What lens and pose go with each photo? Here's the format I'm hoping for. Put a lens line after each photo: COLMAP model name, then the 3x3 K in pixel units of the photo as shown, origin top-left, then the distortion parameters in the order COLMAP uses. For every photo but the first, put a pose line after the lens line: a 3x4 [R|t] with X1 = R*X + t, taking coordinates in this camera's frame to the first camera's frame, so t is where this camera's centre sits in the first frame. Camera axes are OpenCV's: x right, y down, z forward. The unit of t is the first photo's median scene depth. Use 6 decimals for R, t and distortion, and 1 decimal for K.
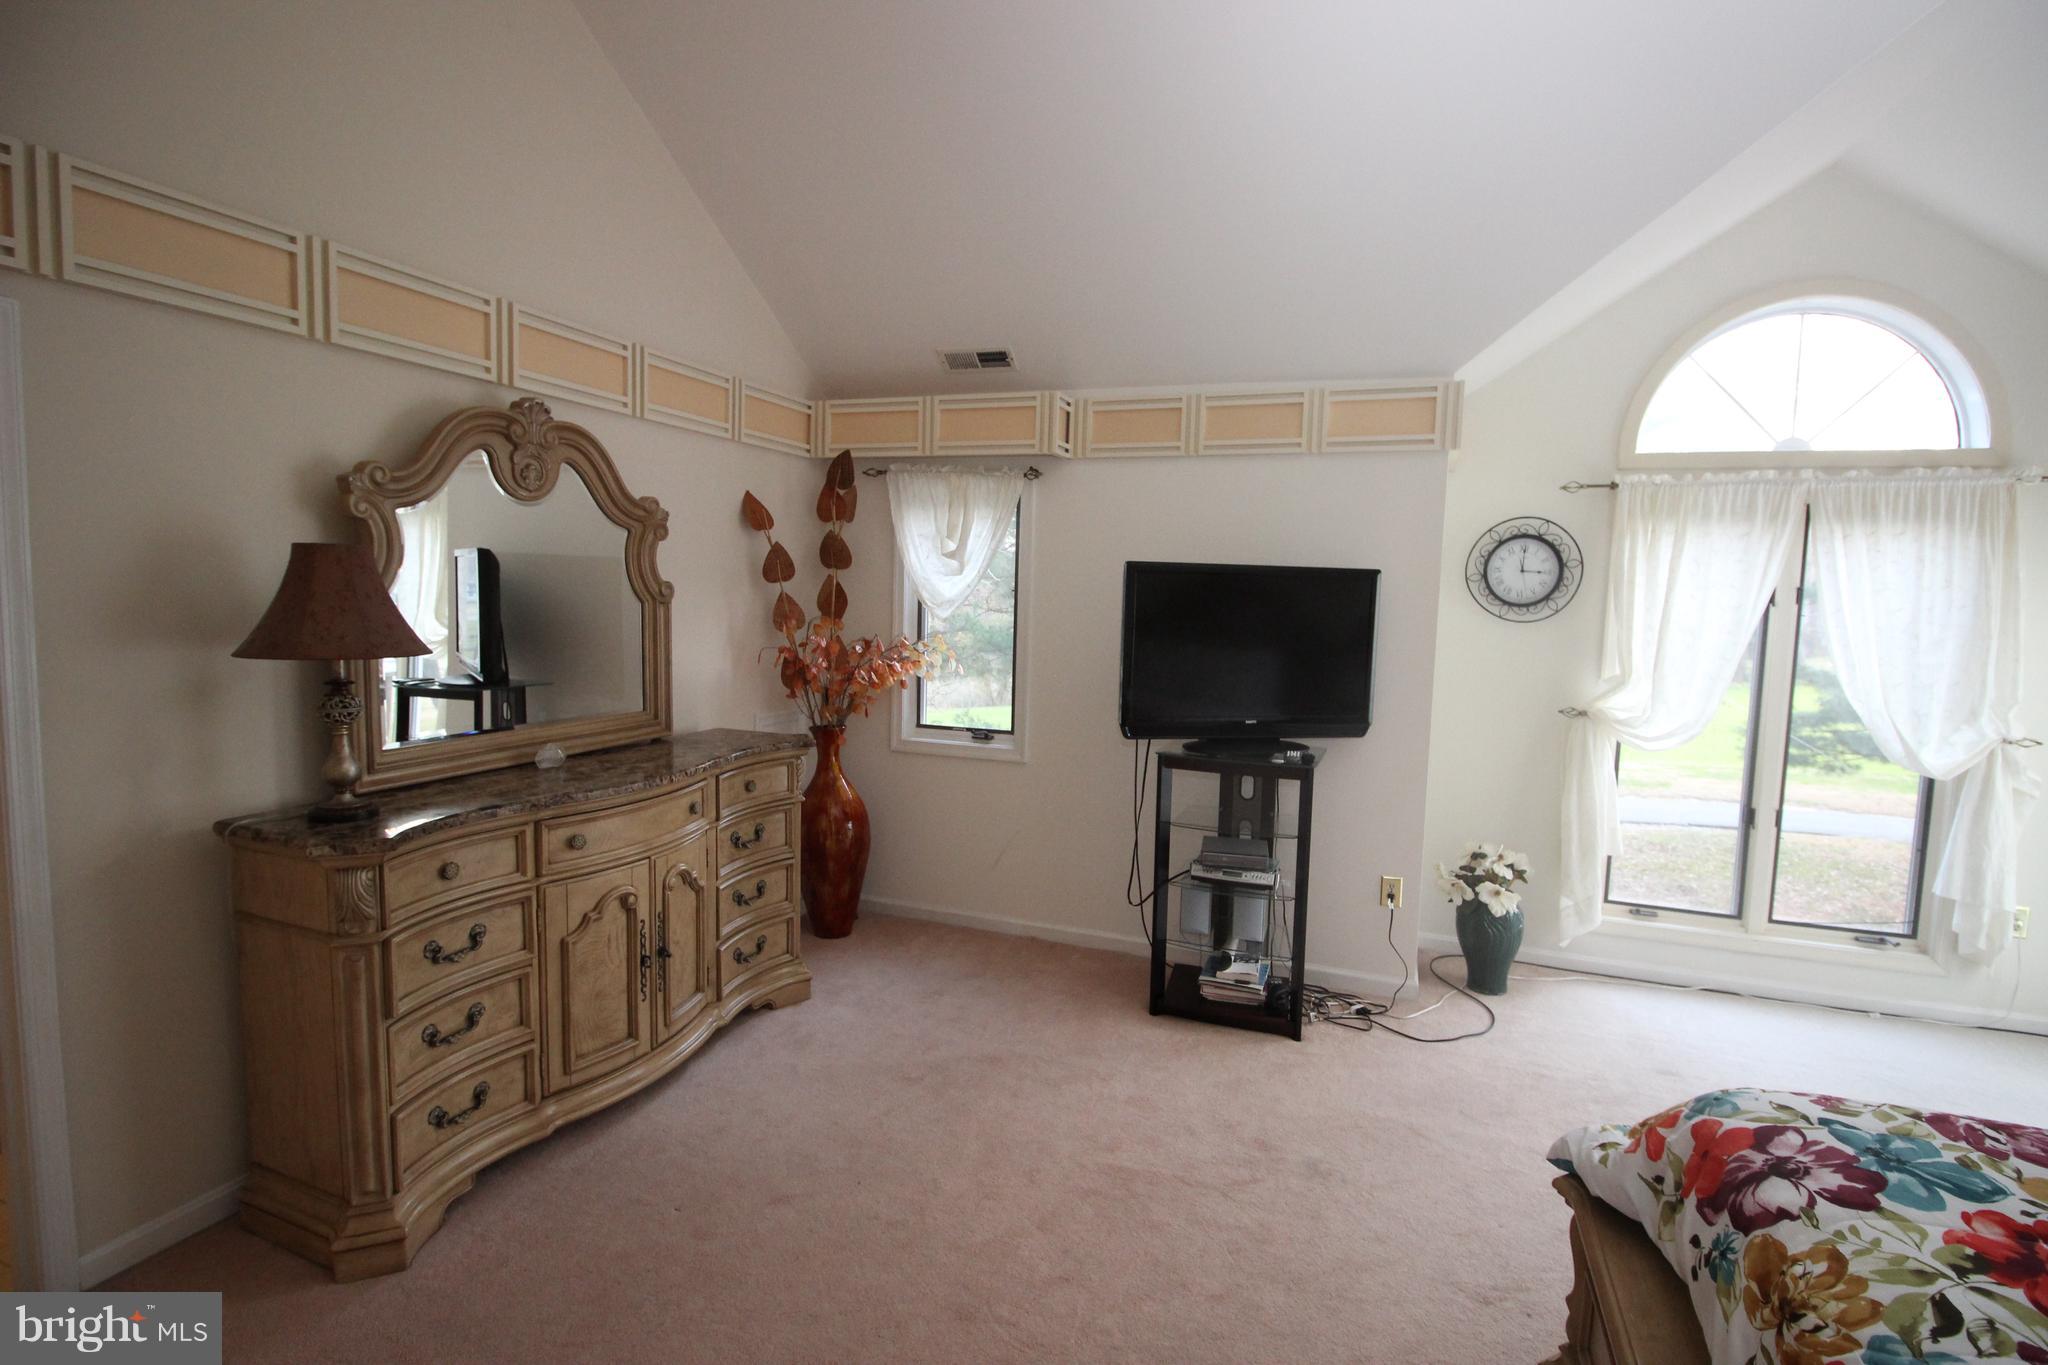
lens RADIAL K [[947.1, 0, 1047.5], [0, 947.1, 674.2], [0, 0, 1]] dist [0.000635, -0.013154]
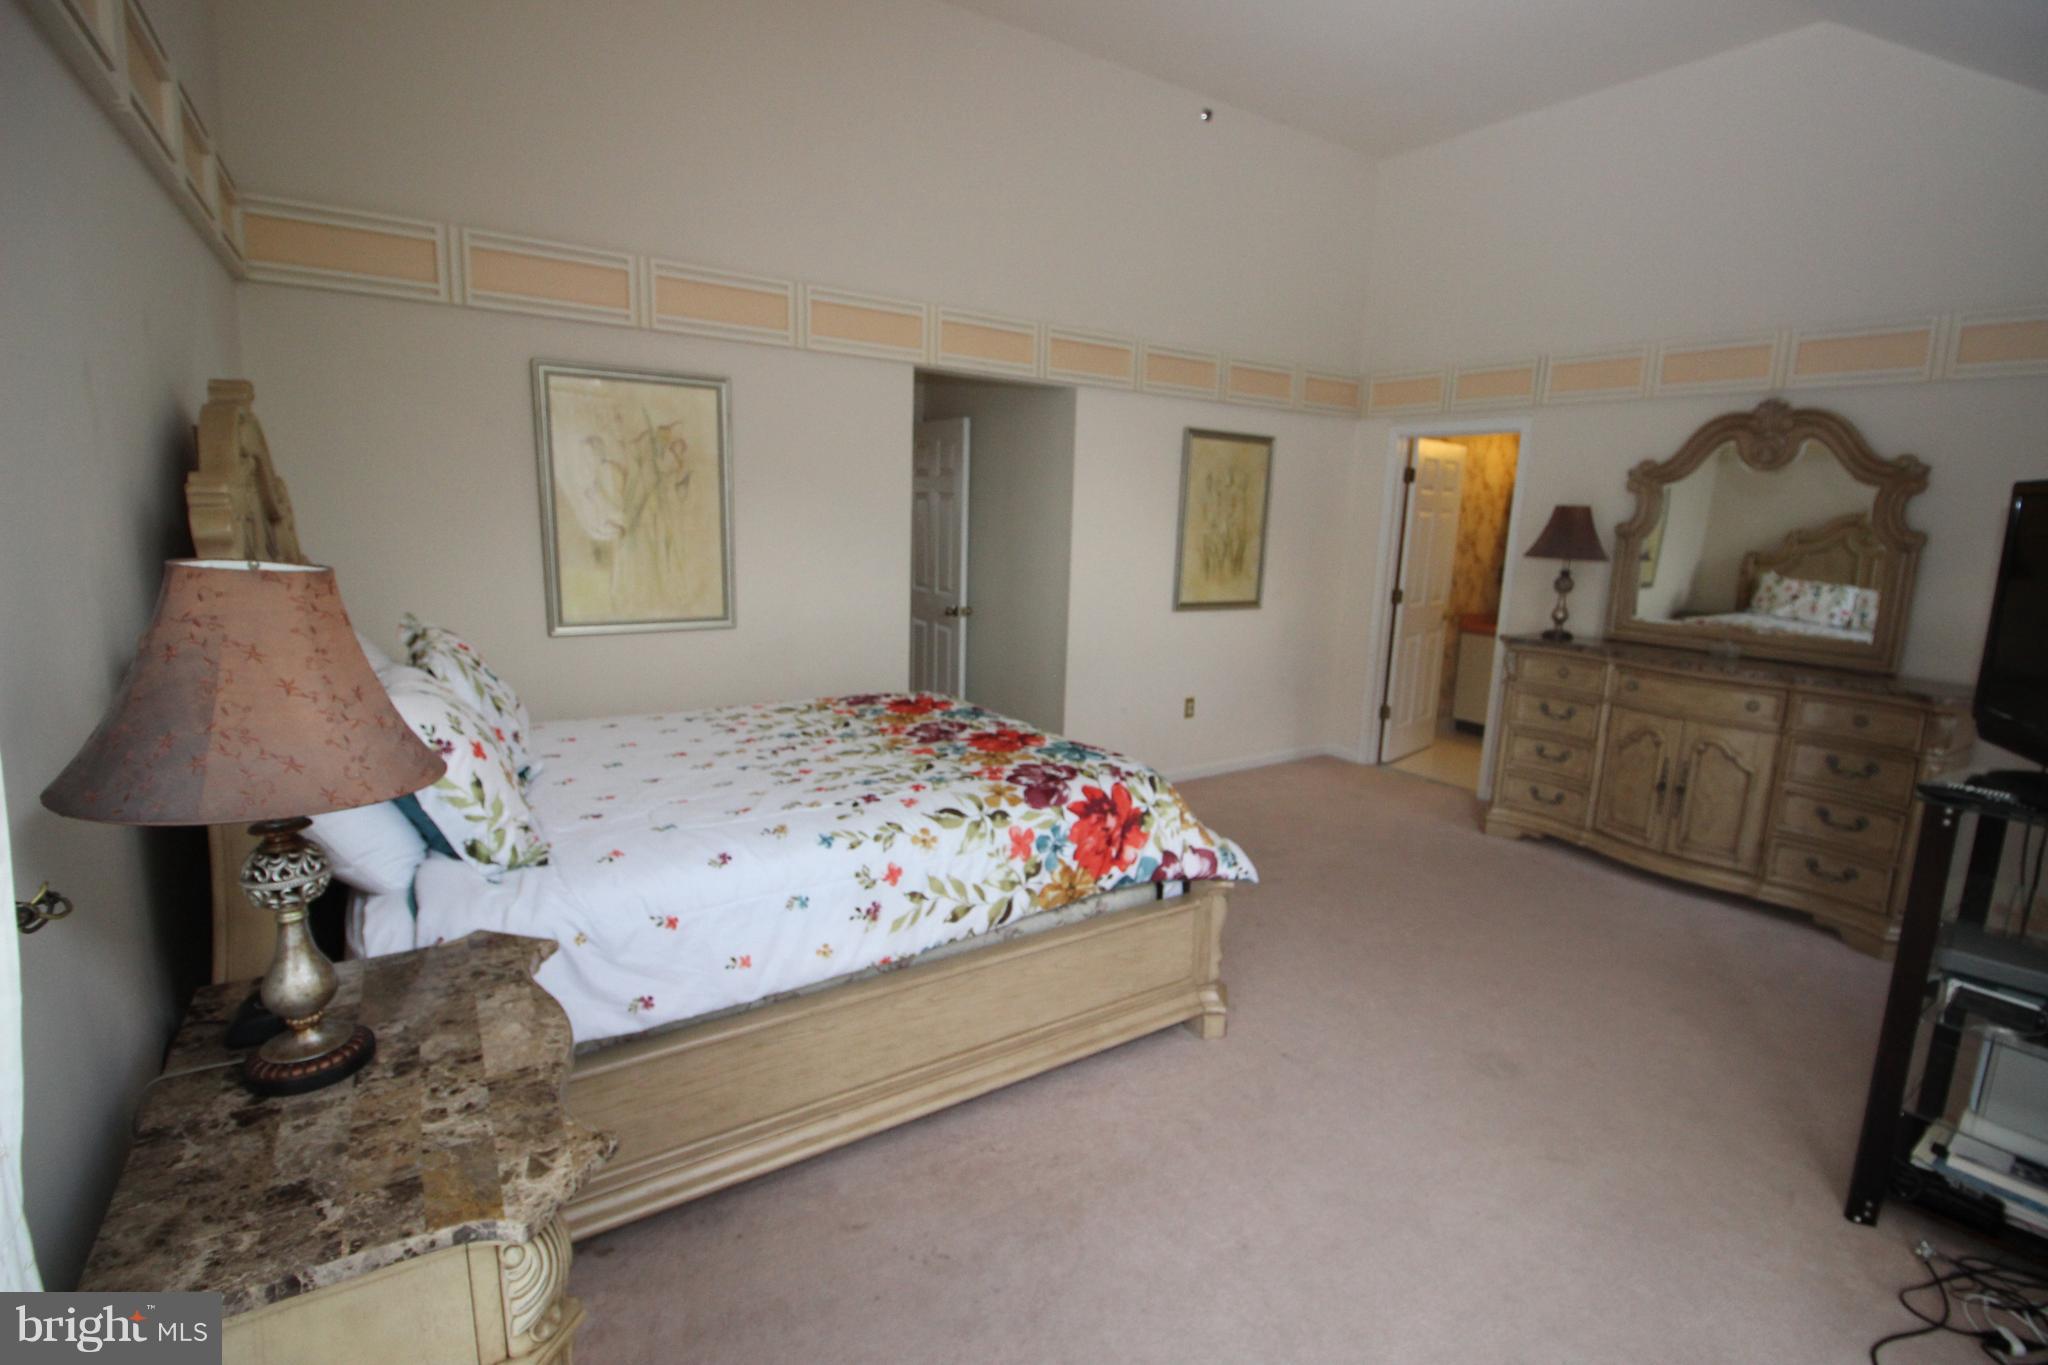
lens RADIAL K [[947.1, 0, 1047.5], [0, 947.1, 674.2], [0, 0, 1]] dist [0.000635, -0.013154]
pose [[-0.581068, 0.096218, -0.808147, 1.906823], [-0.119709, 0.972082, 0.201808, -0.065846], [0.805003, 0.214006, -0.553328, 1.501042]]
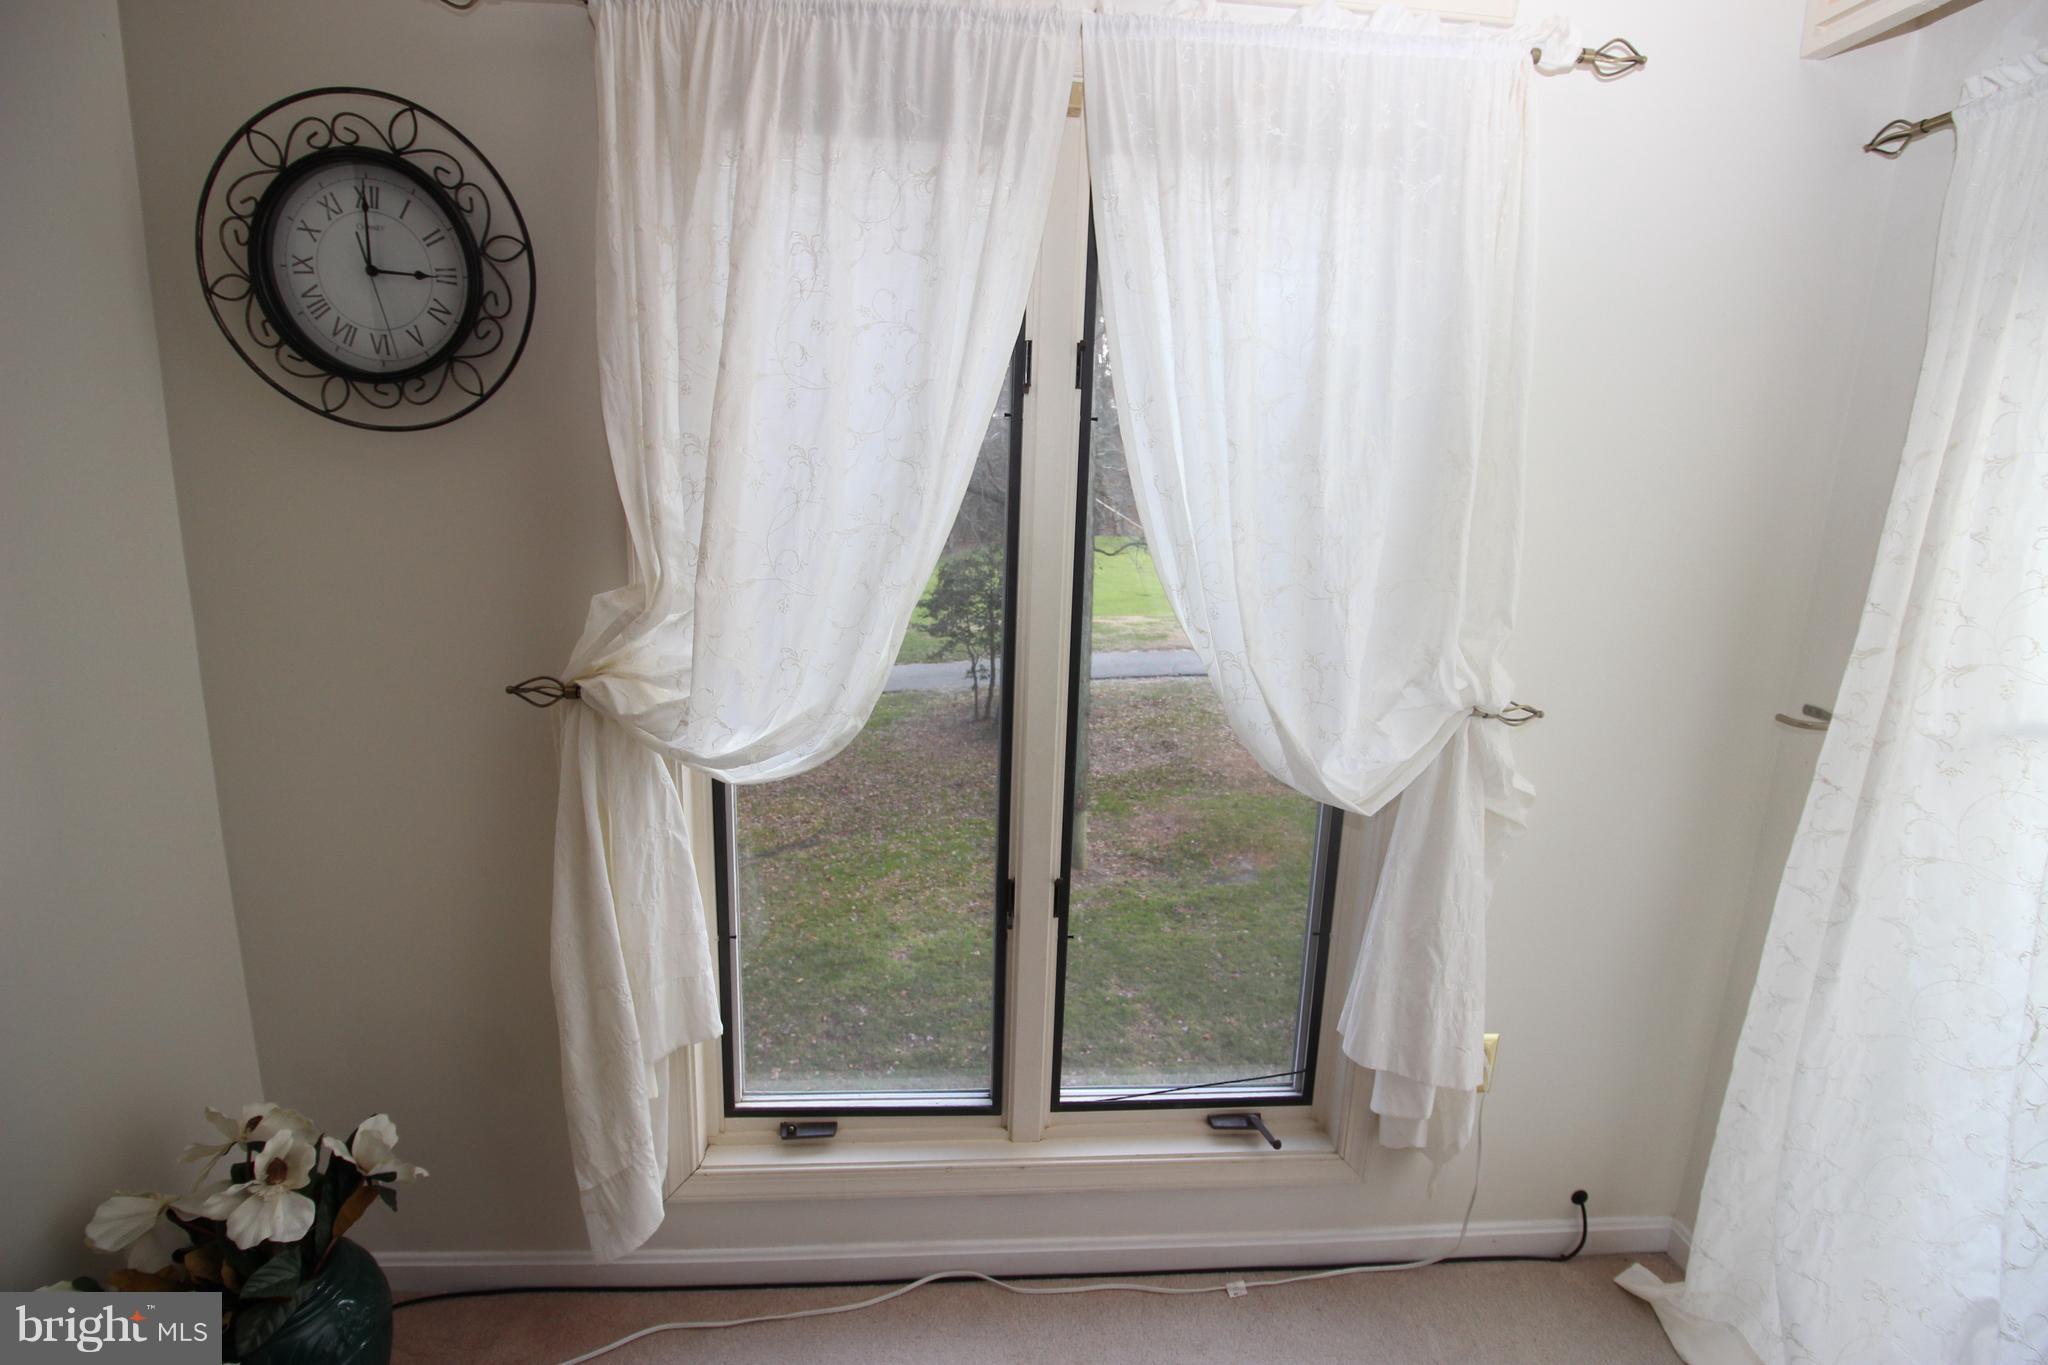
lens RADIAL K [[947.1, 0, 1047.5], [0, 947.1, 674.2], [0, 0, 1]] dist [0.000635, -0.013154]
pose [[0.905600, -0.083616, 0.415809, 0.580219], [0.023558, 0.988777, 0.147529, -0.013681], [-0.423478, -0.123807, 0.897406, 0.605079]]
